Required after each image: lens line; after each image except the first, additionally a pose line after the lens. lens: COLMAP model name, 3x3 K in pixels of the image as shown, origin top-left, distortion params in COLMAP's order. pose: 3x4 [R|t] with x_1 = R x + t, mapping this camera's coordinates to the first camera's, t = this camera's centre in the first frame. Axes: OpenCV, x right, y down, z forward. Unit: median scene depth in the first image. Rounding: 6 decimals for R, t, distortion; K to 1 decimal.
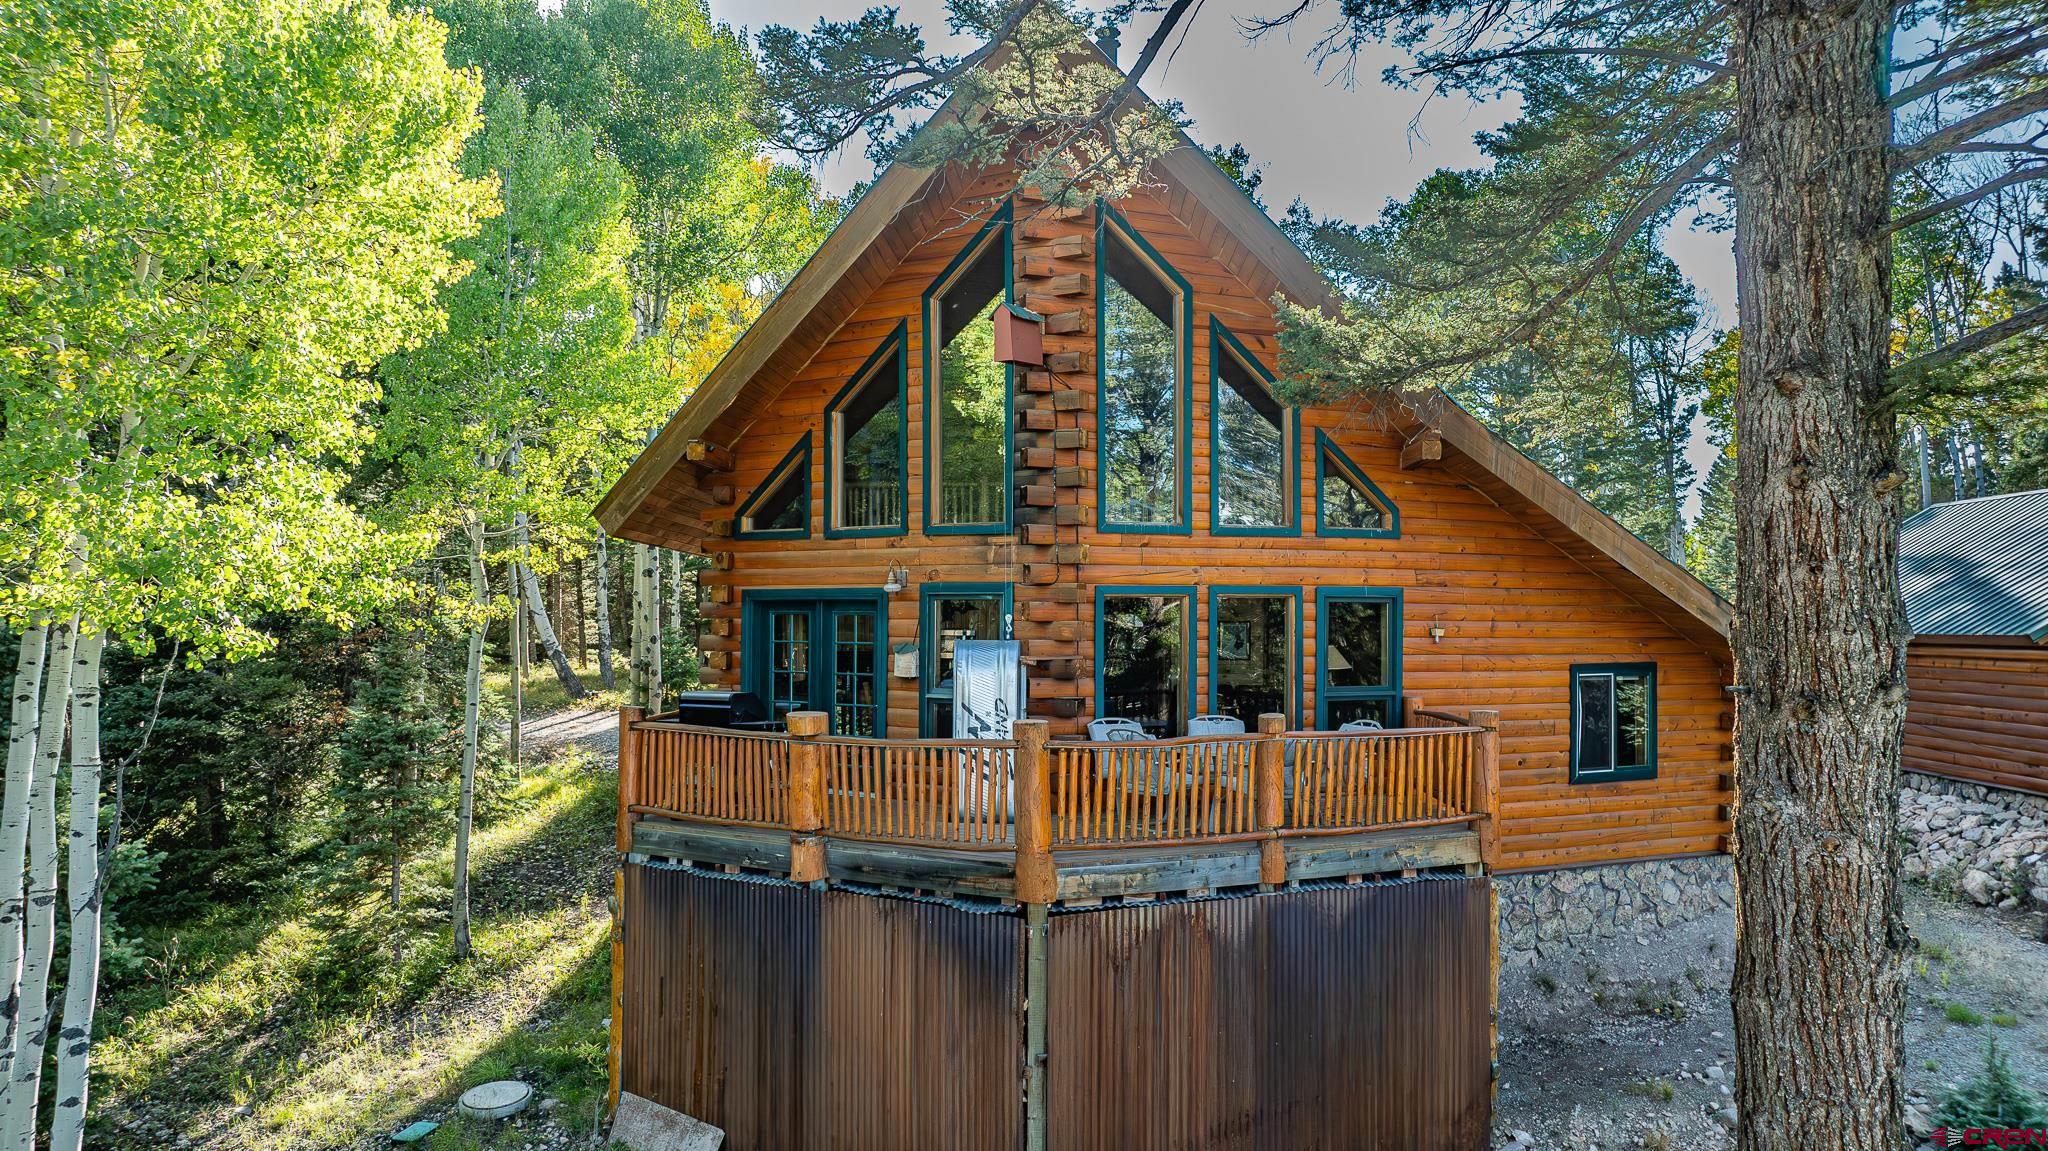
lens RADIAL K [[1465.2, 0, 1024.0], [0, 1465.2, 575.5], [0, 0, 1]] dist [-0.006454, -0.001607]
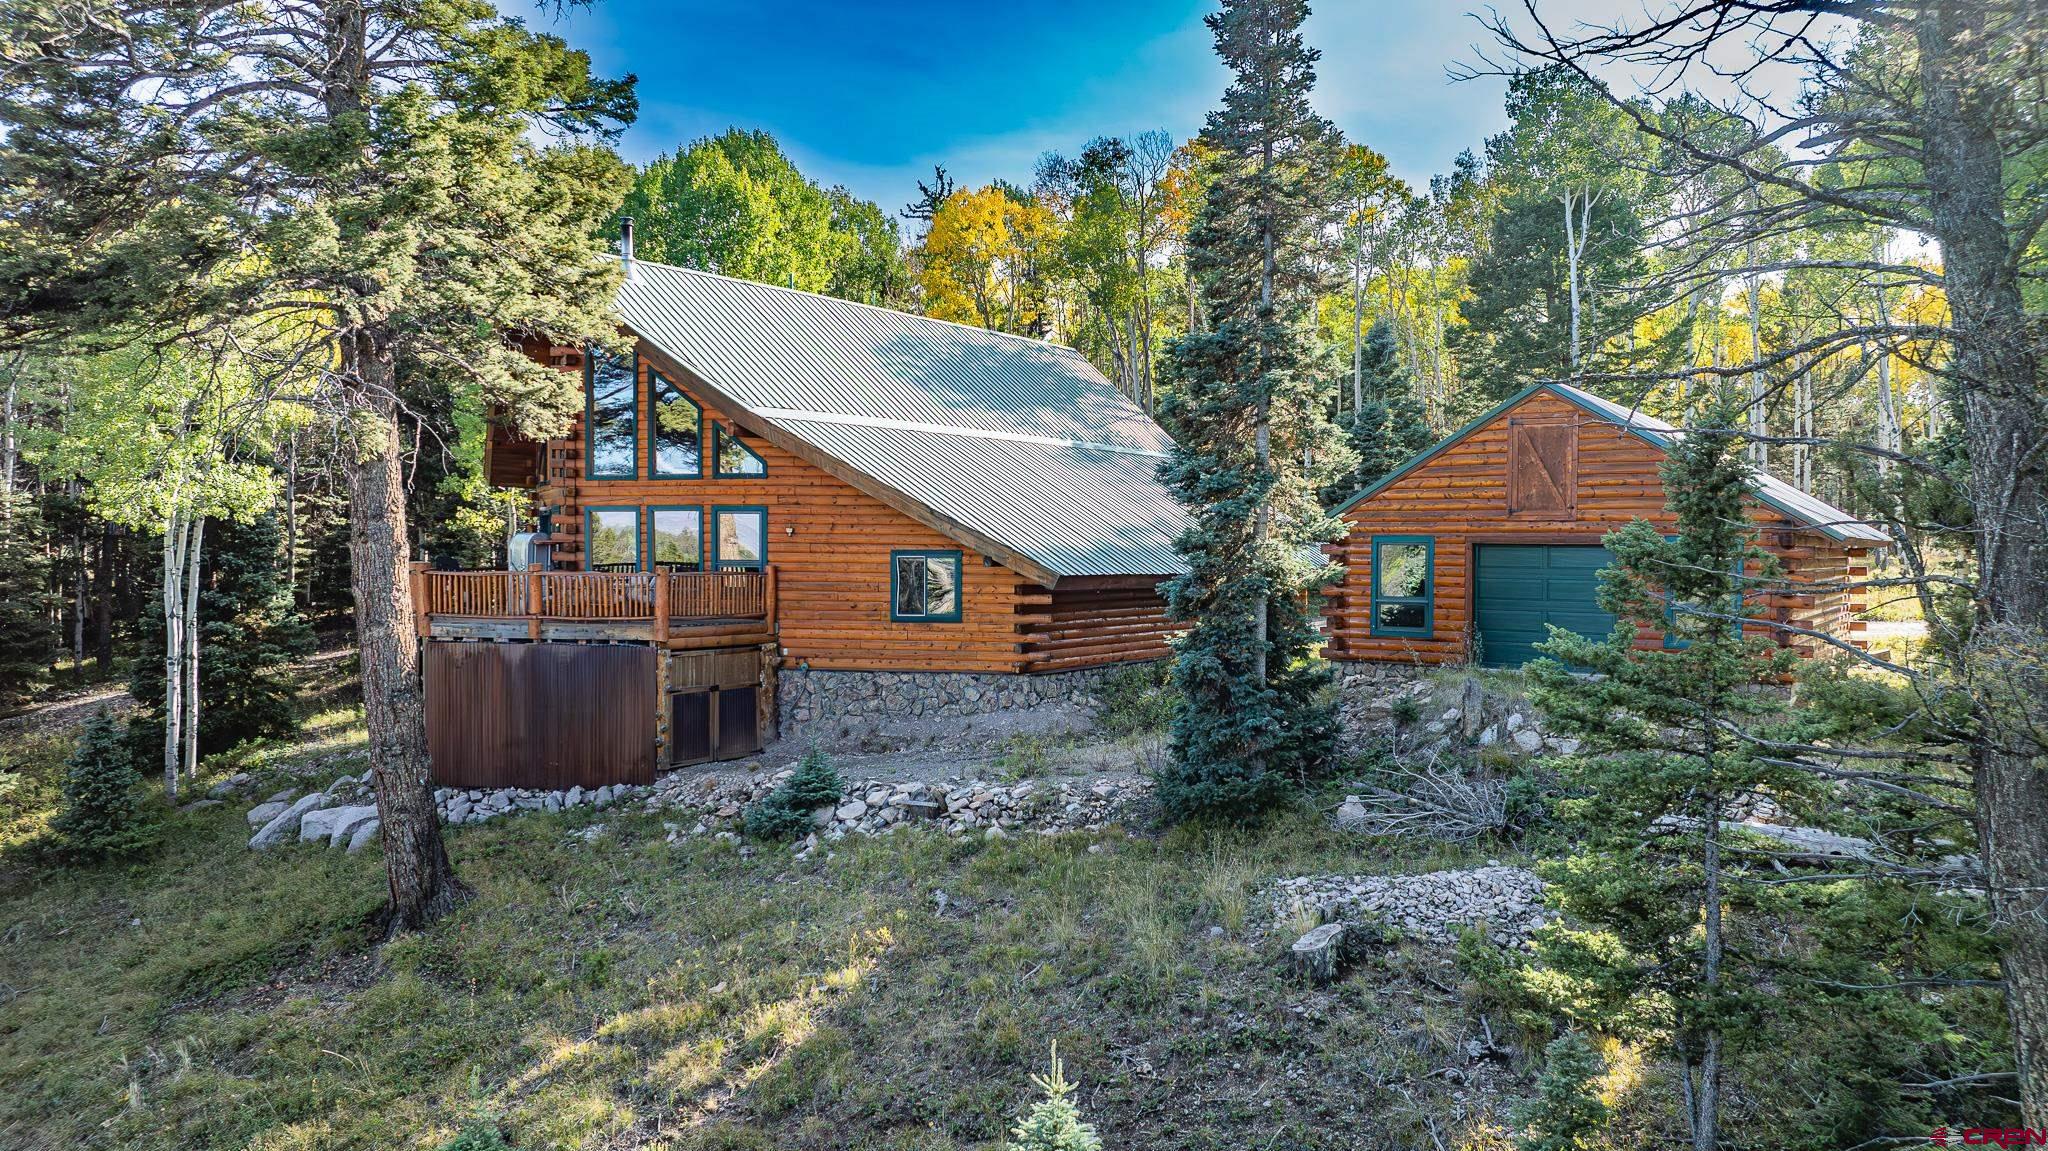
lens RADIAL K [[1465.2, 0, 1024.0], [0, 1465.2, 575.5], [0, 0, 1]] dist [-0.006454, -0.001607]
pose [[0.838509, 0.014978, -0.544682, 1.472401], [0.011922, 0.998879, 0.045821, 0.014841], [0.544758, -0.044915, 0.837390, -0.334832]]
